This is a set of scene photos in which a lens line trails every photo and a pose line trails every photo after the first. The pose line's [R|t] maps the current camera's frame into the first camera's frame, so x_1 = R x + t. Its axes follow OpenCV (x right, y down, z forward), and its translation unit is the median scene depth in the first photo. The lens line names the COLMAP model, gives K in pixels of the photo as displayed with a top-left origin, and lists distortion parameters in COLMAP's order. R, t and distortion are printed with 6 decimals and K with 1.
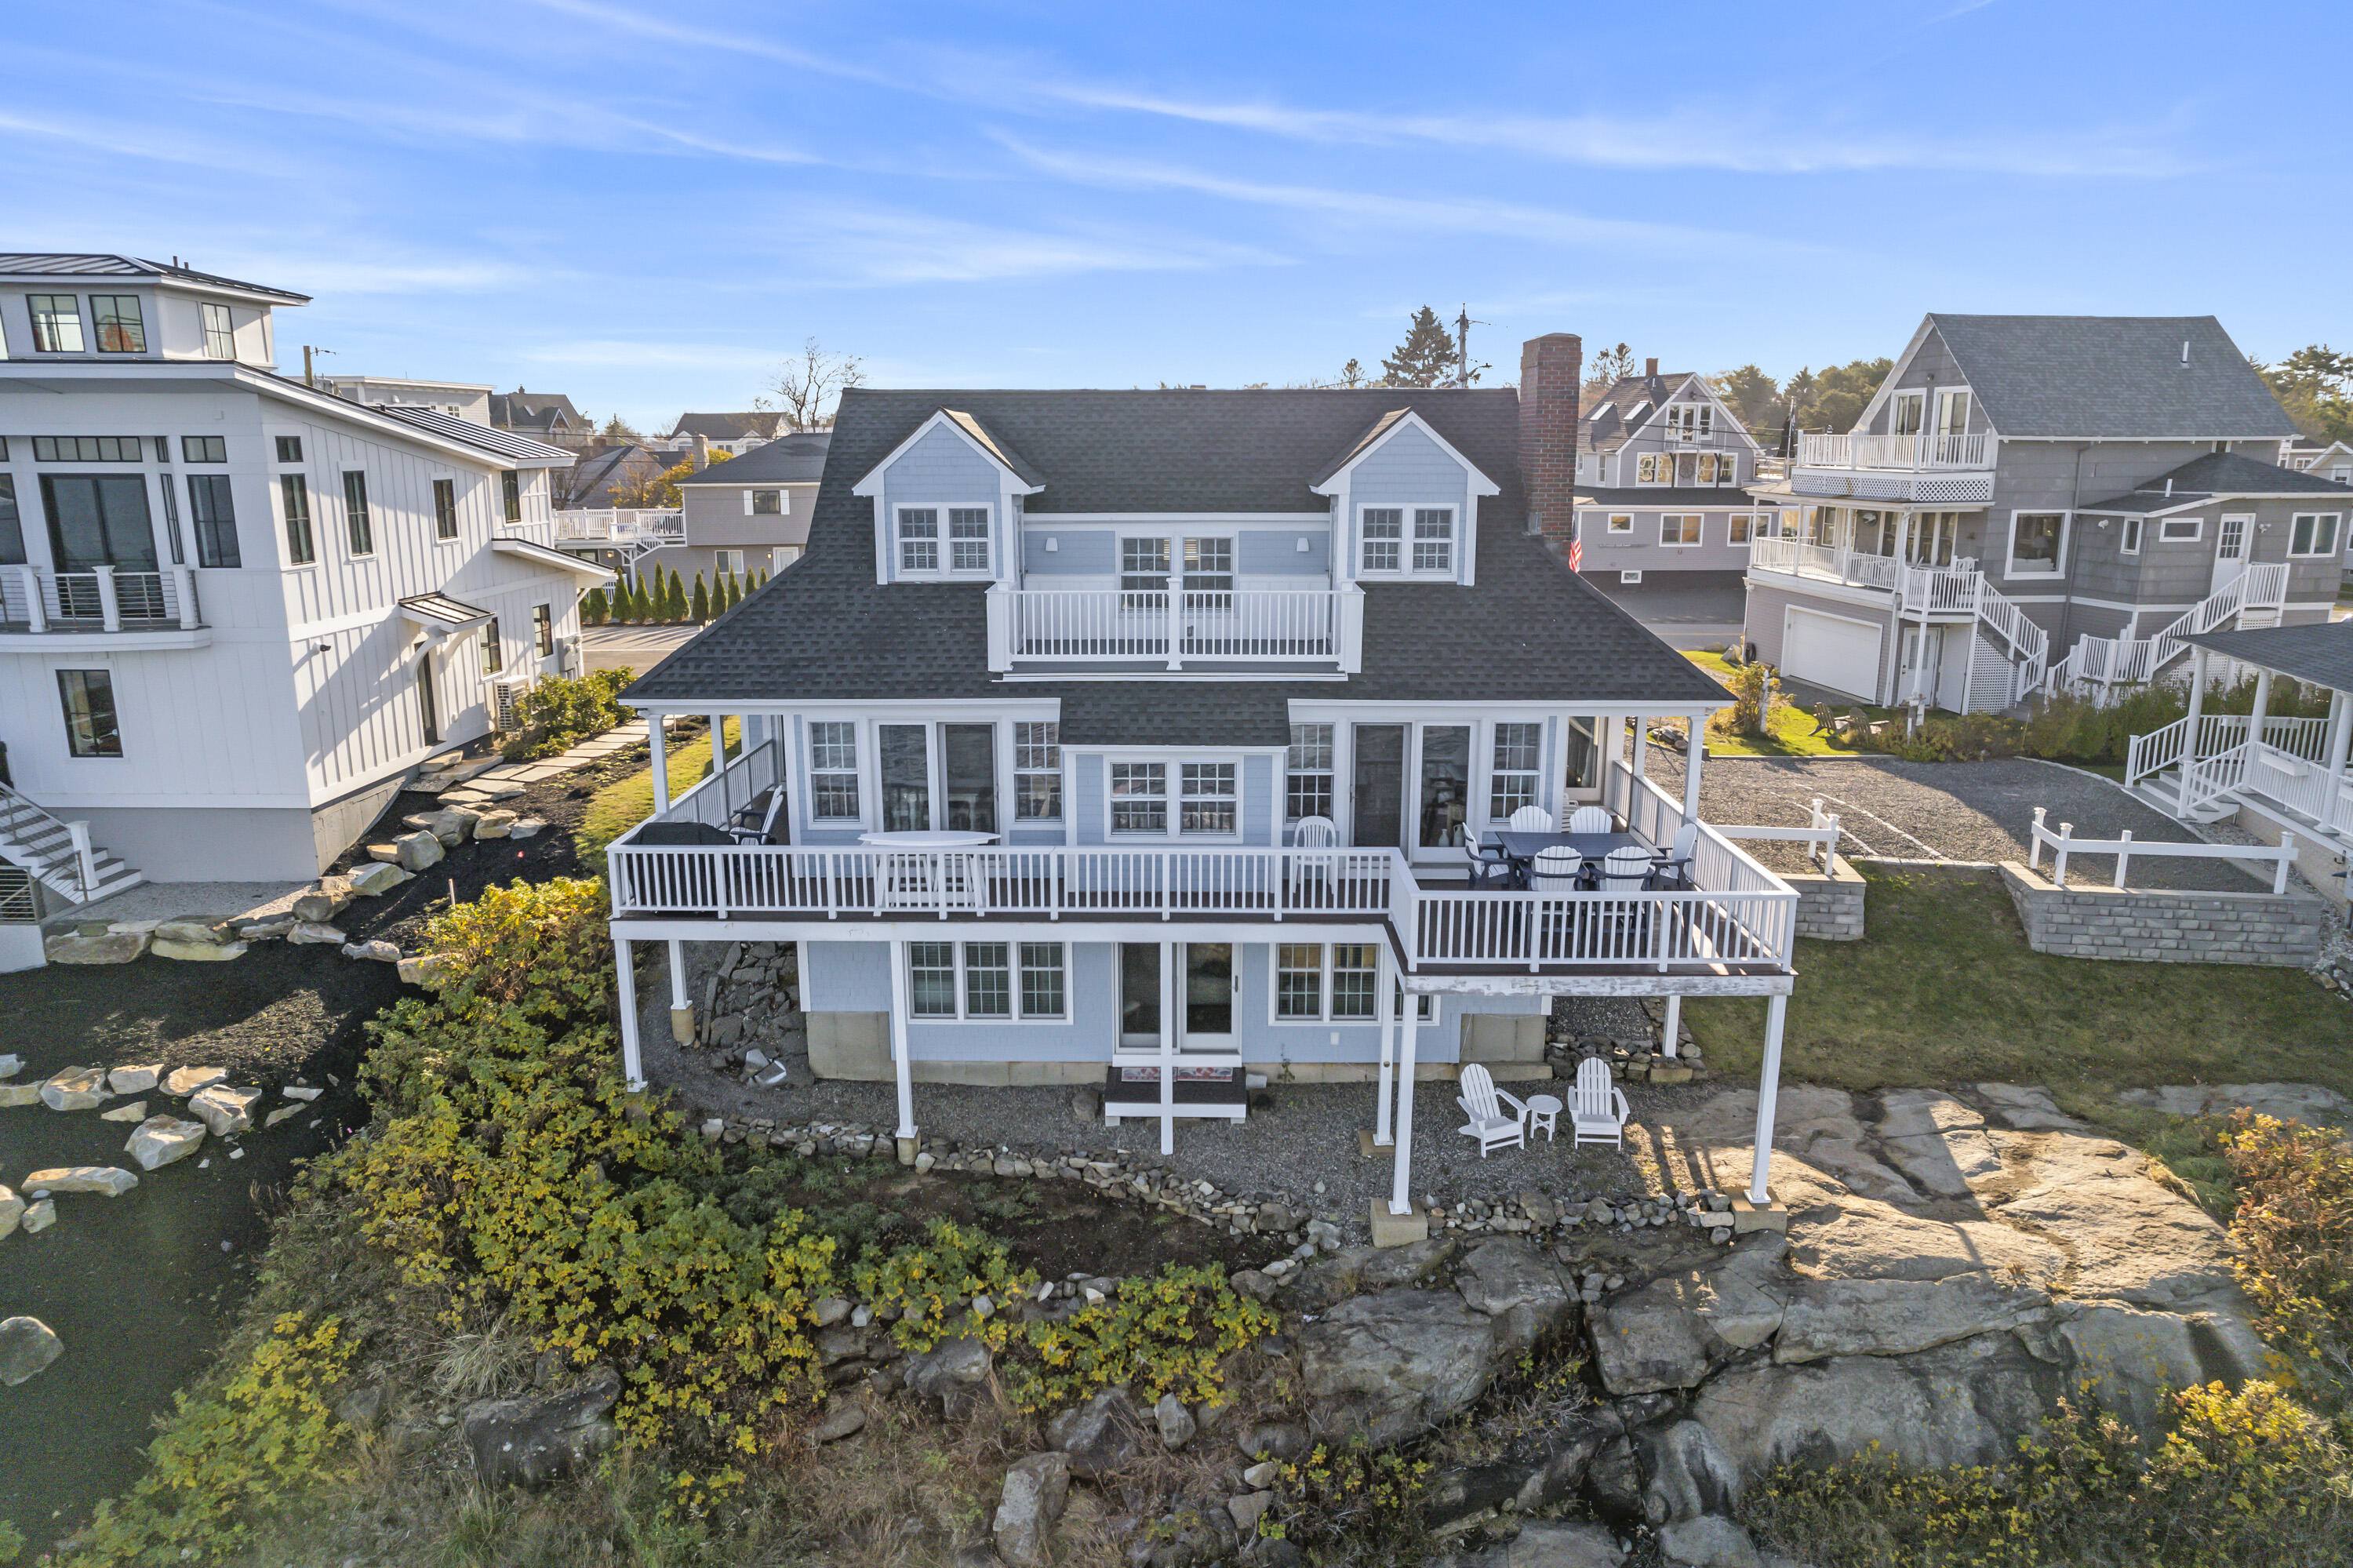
lens RADIAL K [[1490.2, 0, 1183.5], [0, 1490.2, 791.3], [0, 0, 1]] dist [-0.085290, 0.076506]
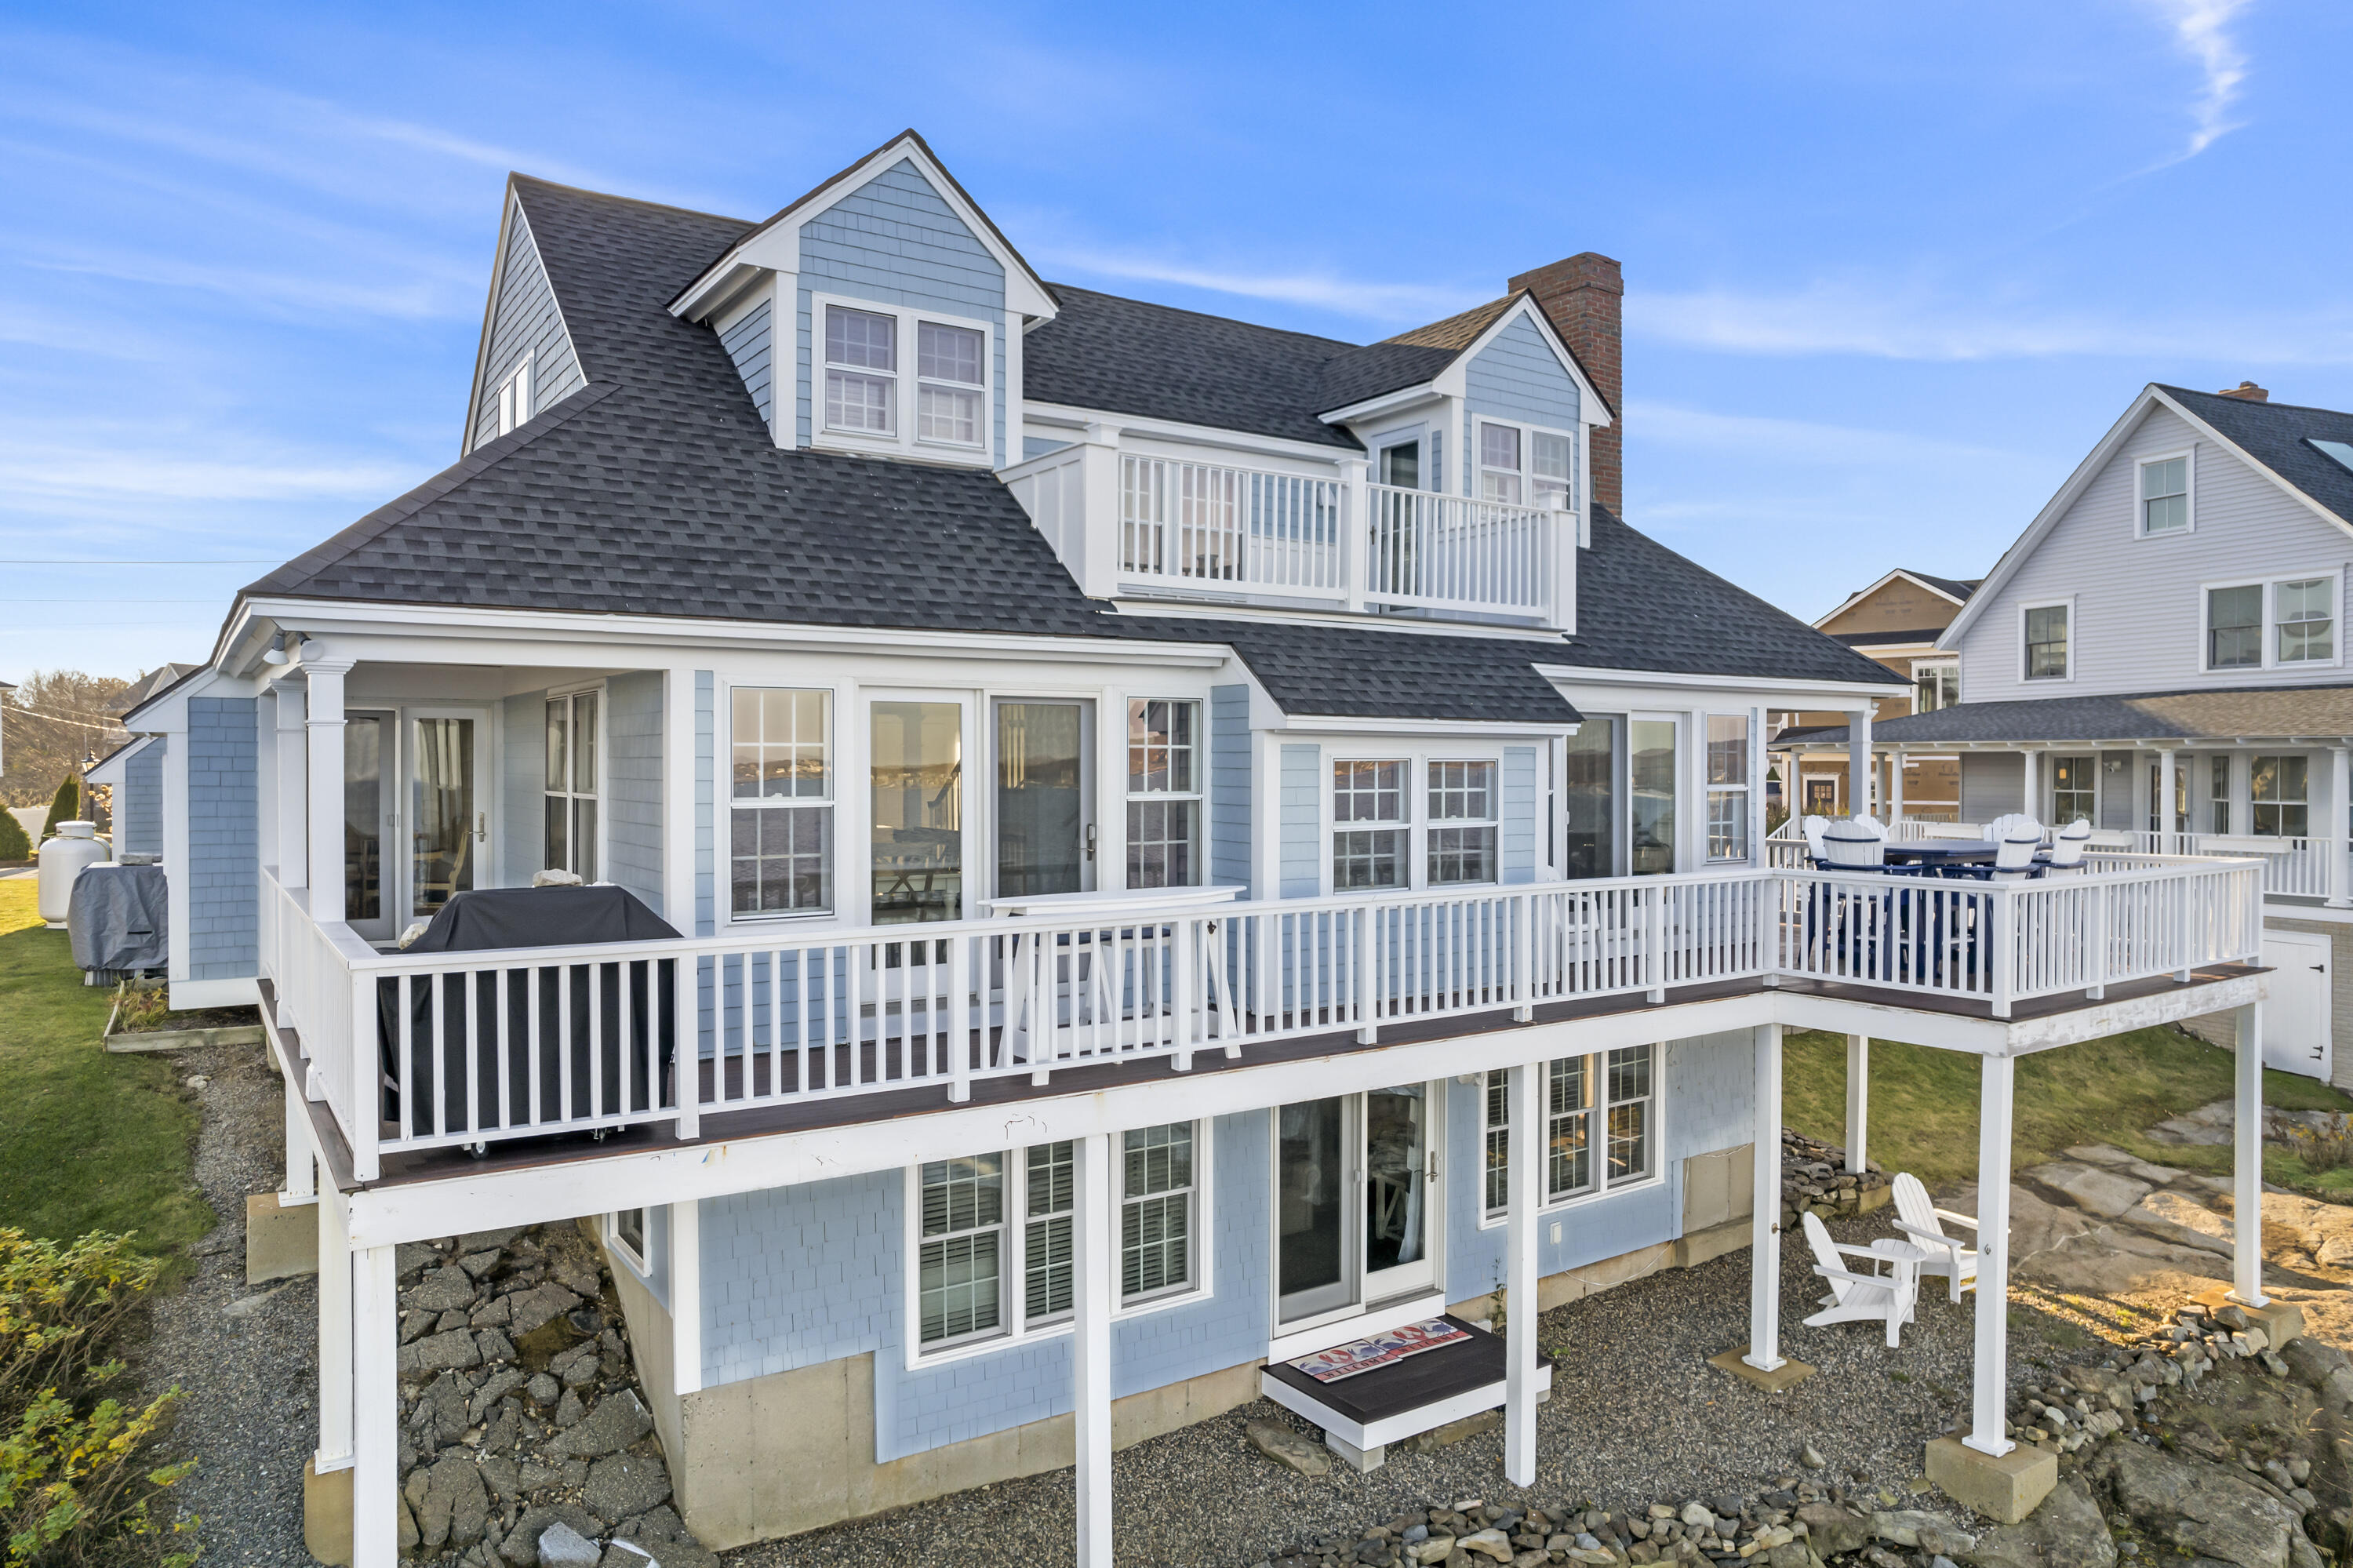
lens RADIAL K [[1504.5, 0, 1183.5], [0, 1504.5, 791.2], [0, 0, 1]] dist [-0.079993, 0.067423]
pose [[0.816952, -0.010248, 0.576615, -0.387619], [0.133638, 0.975991, -0.171993, 0.074624], [-0.561009, 0.217568, 0.798707, 0.564813]]
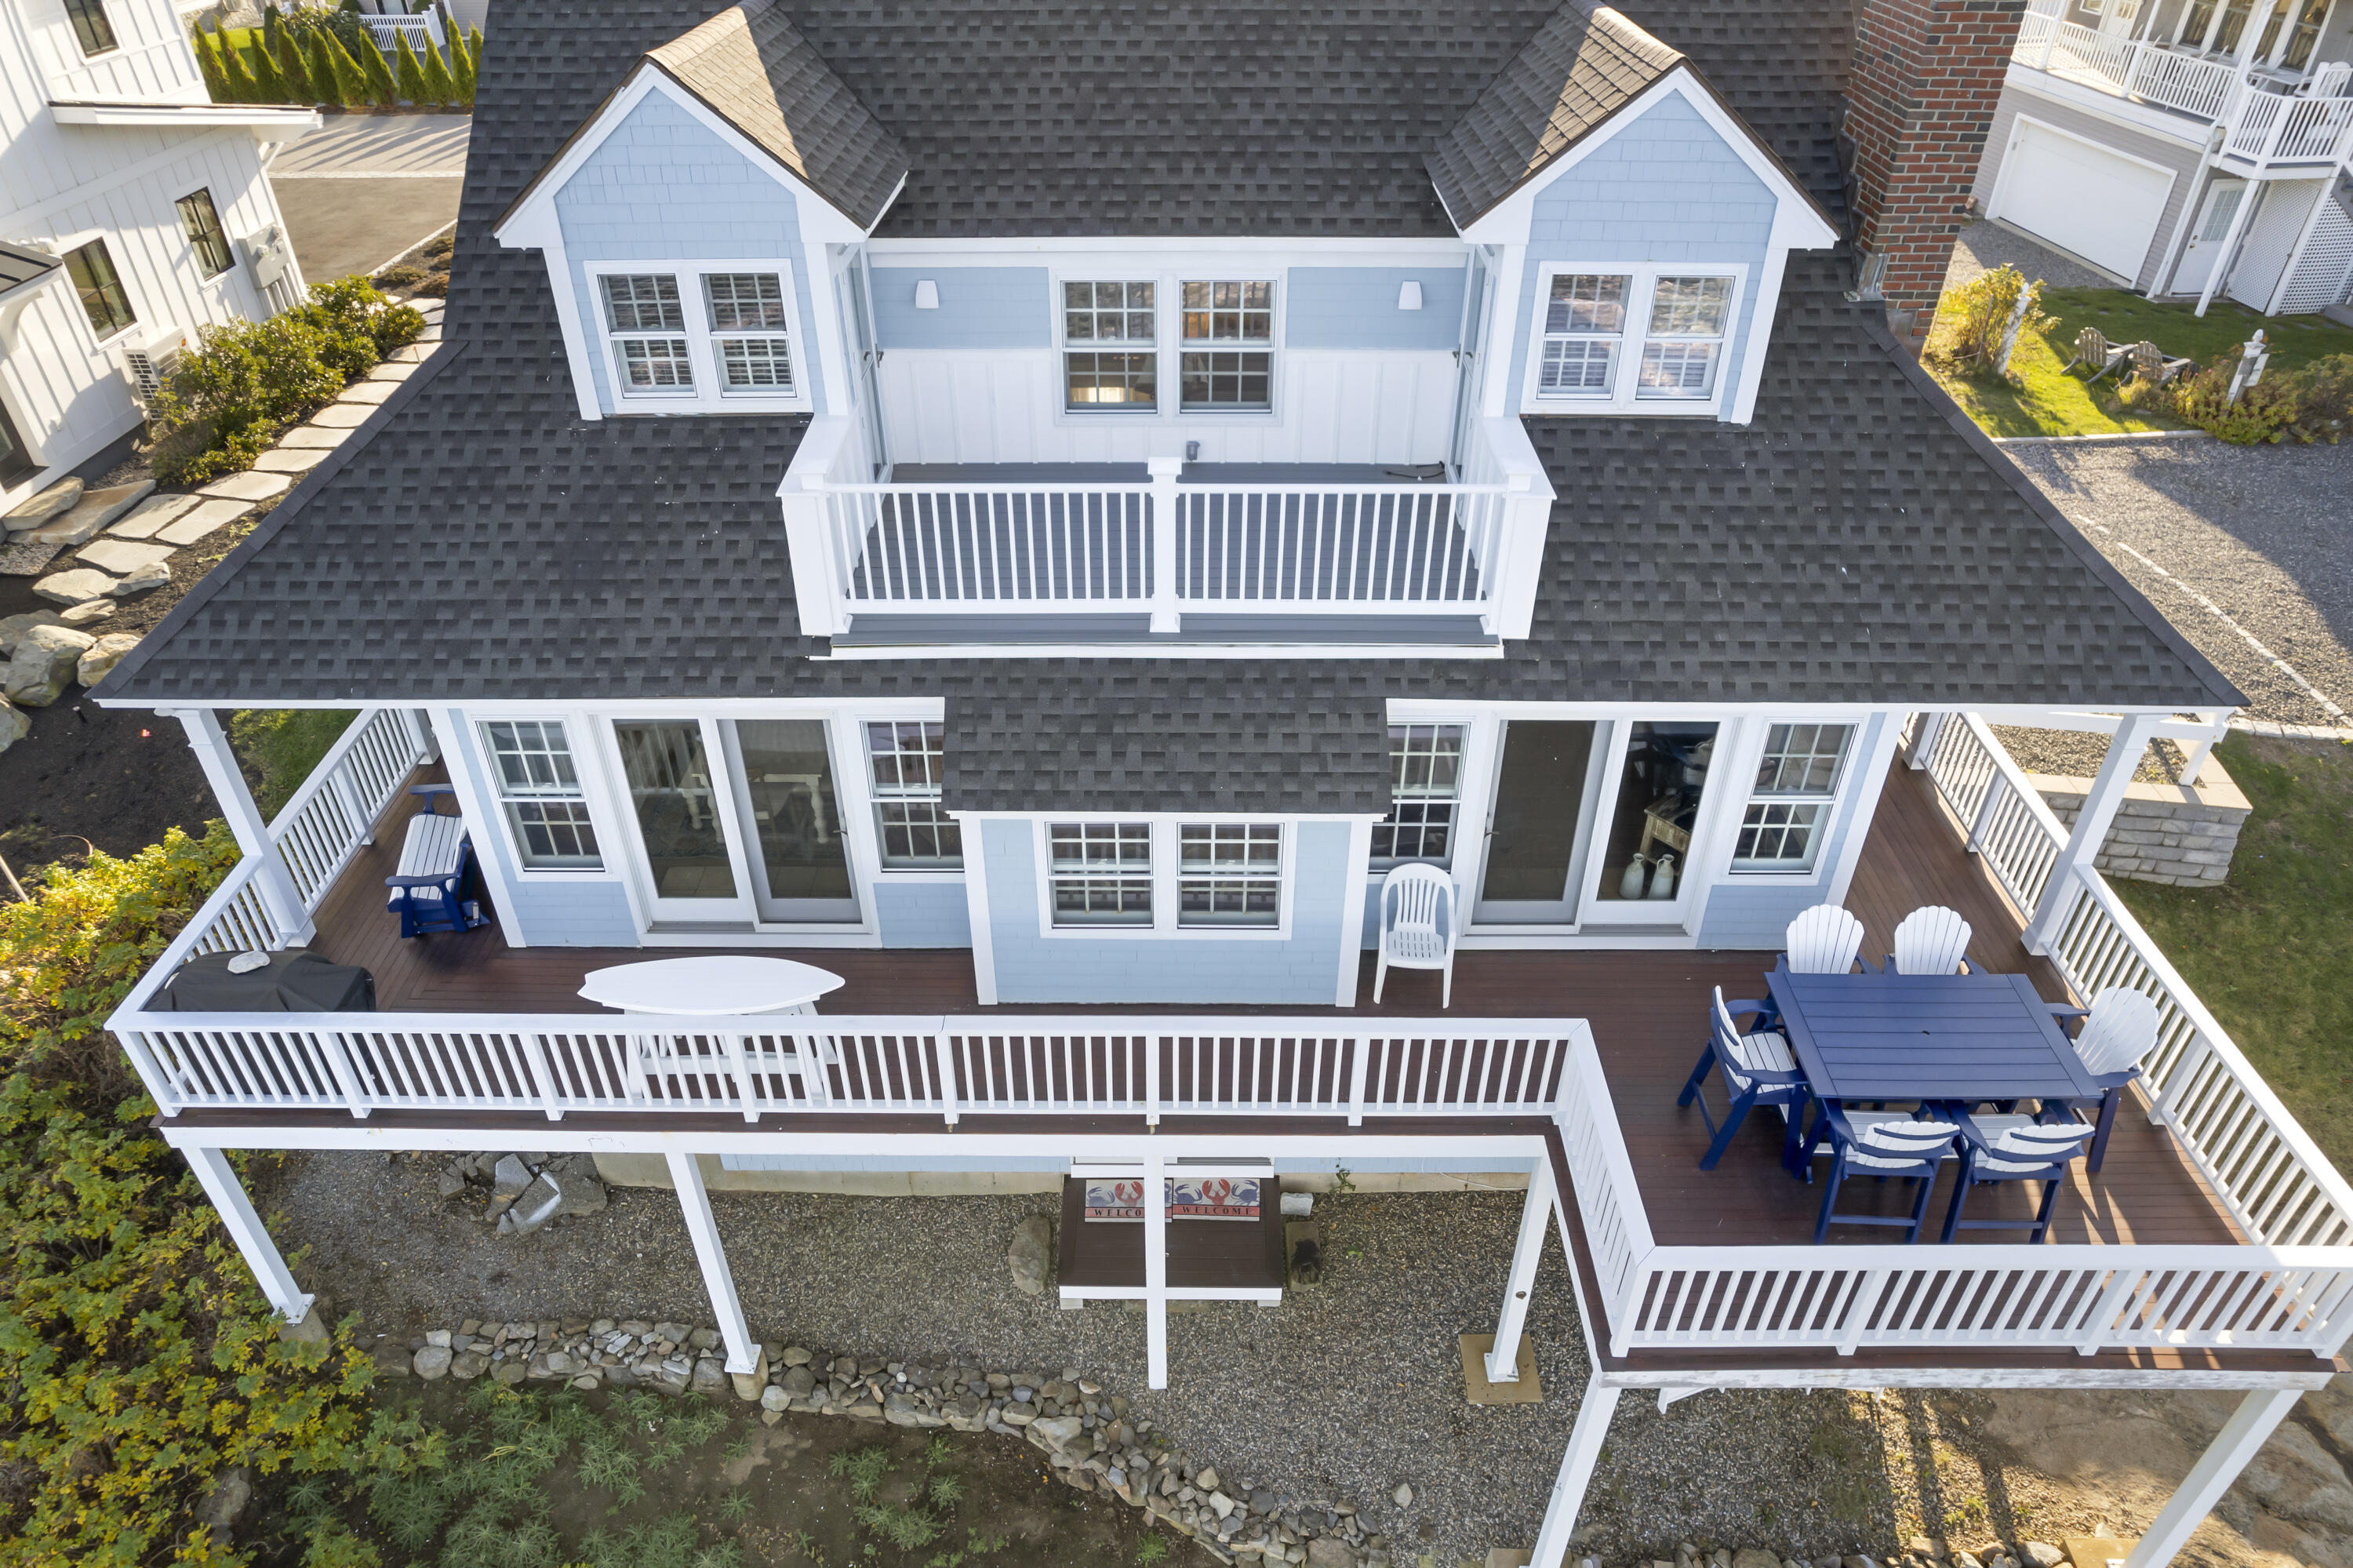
lens RADIAL K [[1504.5, 0, 1183.5], [0, 1504.5, 791.2], [0, 0, 1]] dist [-0.079993, 0.067423]
pose [[0.999972, -0.003384, 0.006696, -0.003493], [0.000525, 0.921912, 0.387400, -0.222794], [-0.007484, -0.387386, 0.921887, 0.485645]]
